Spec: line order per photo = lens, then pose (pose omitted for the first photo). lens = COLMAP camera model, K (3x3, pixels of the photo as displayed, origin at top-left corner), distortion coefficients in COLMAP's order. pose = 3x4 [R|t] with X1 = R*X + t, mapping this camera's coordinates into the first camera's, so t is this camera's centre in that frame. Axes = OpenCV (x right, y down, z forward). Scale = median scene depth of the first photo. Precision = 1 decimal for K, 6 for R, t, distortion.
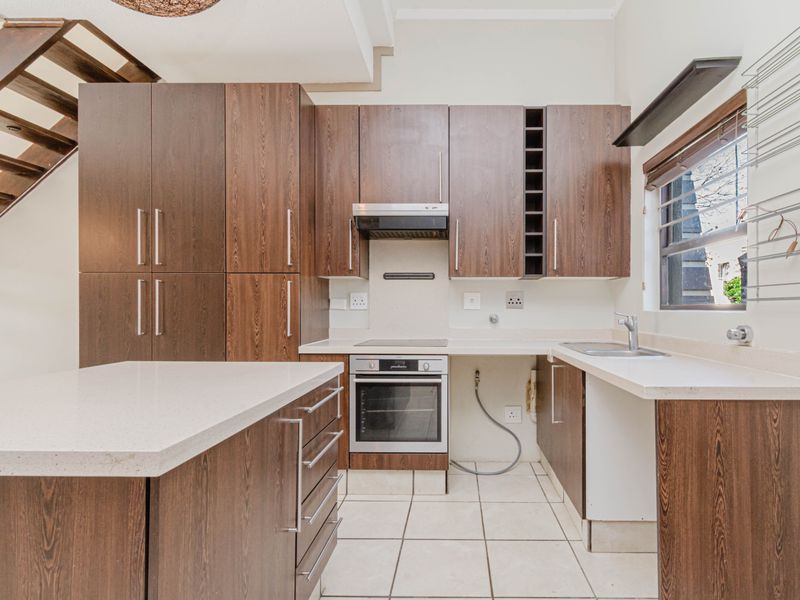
lens RADIAL K [[409.8, 0, 419.2], [0, 409.8, 302.4], [0, 0, 1]] dist [-0.000801, 0.000638]
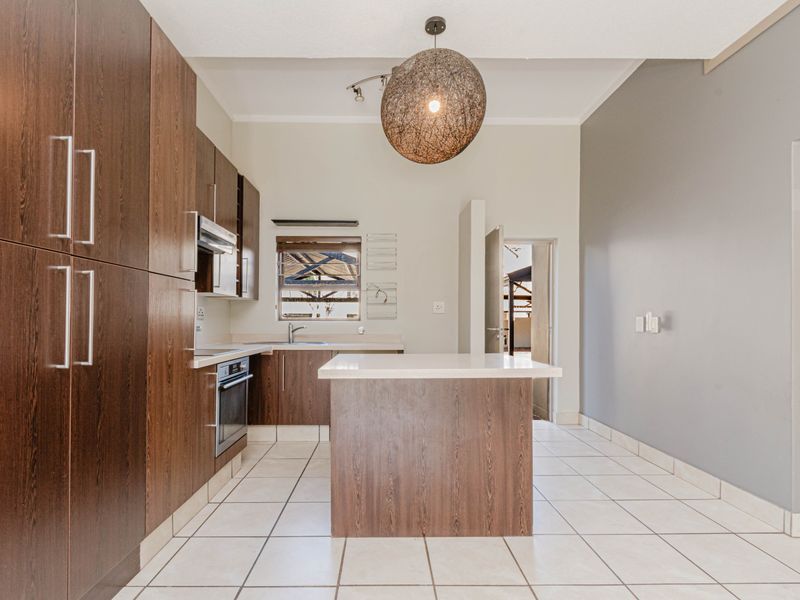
lens RADIAL K [[409.8, 0, 385.6], [0, 409.8, 321.7], [0, 0, 1]] dist [-0.000801, 0.000638]
pose [[-0.020909, -0.002589, 0.999778, -1.218114], [-0.011368, 0.999933, 0.002351, 0.011320], [-0.999717, -0.011316, -0.020937, 0.585726]]
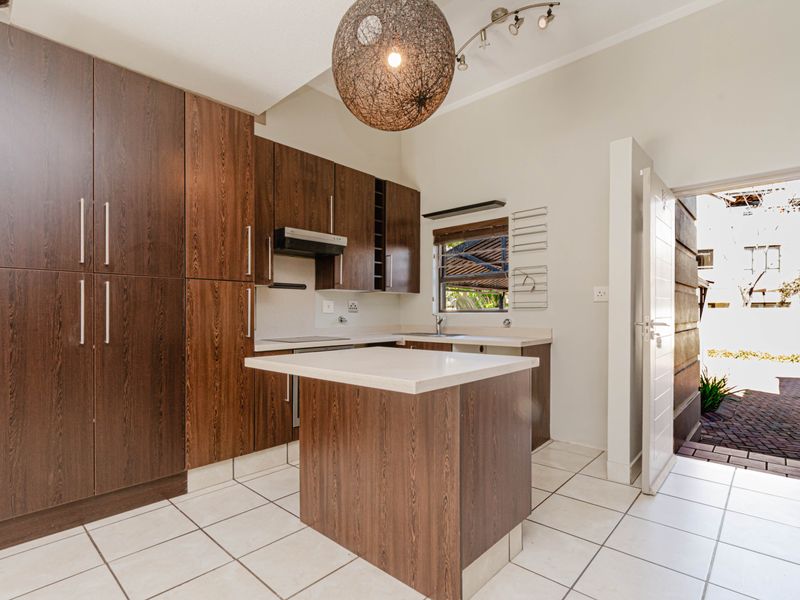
lens RADIAL K [[409.8, 0, 409.2], [0, 409.8, 314.1], [0, 0, 1]] dist [-0.000801, 0.000638]
pose [[0.657122, -0.007219, 0.753750, -0.872198], [-0.003383, 0.999916, 0.012525, 0.002581], [-0.753777, -0.010780, 0.657042, -0.087256]]
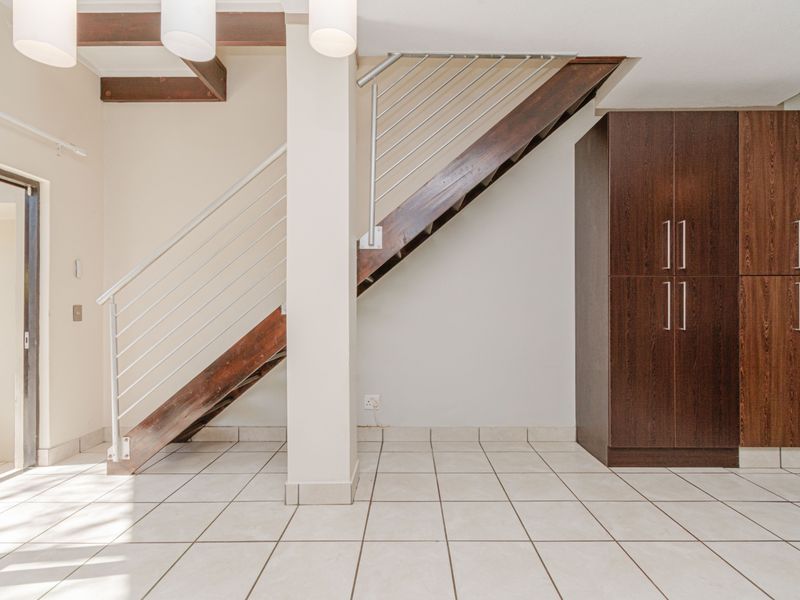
lens RADIAL K [[409.8, 0, 410.0], [0, 409.8, 300.9], [0, 0, 1]] dist [-0.000801, 0.000638]
pose [[0.999897, -0.005445, 0.013299, -1.406881], [0.005459, 0.999985, -0.001025, -0.005083], [-0.013293, 0.001097, 0.999911, -0.134837]]
